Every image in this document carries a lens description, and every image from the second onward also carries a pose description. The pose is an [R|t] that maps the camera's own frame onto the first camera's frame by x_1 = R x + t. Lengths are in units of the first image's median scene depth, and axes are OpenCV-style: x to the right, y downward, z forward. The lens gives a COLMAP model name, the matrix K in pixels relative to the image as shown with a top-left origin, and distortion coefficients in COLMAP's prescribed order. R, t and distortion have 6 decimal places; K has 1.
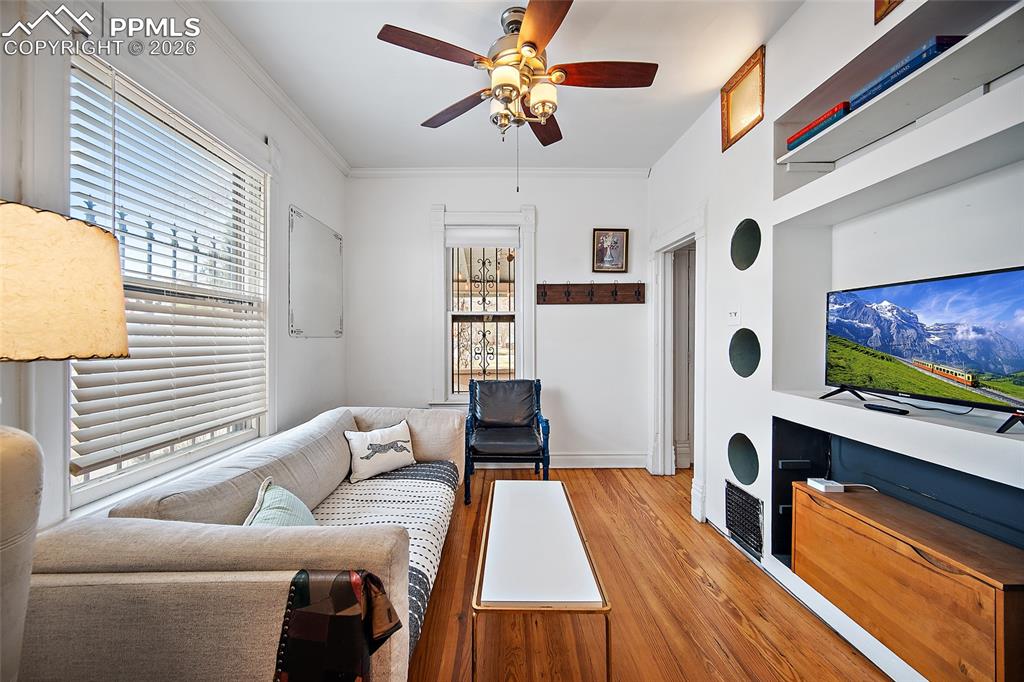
lens RADIAL K [[405.2, 0, 505.1], [0, 405.2, 334.8], [0, 0, 1]] dist [-0.003302, -0.000036]
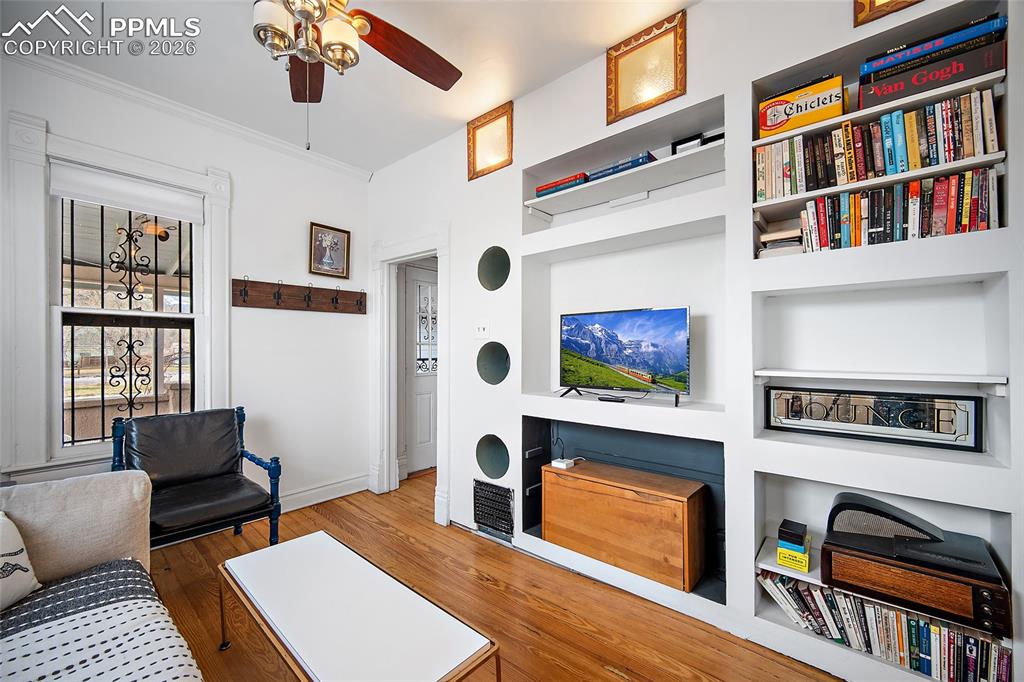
lens RADIAL K [[405.2, 0, 510.2], [0, 405.2, 347.5], [0, 0, 1]] dist [-0.003302, -0.000036]
pose [[0.663409, 0.004443, 0.748244, -0.235000], [-0.002455, 0.999990, -0.003761, 0.004137], [-0.748253, 0.000658, 0.663413, 0.213260]]
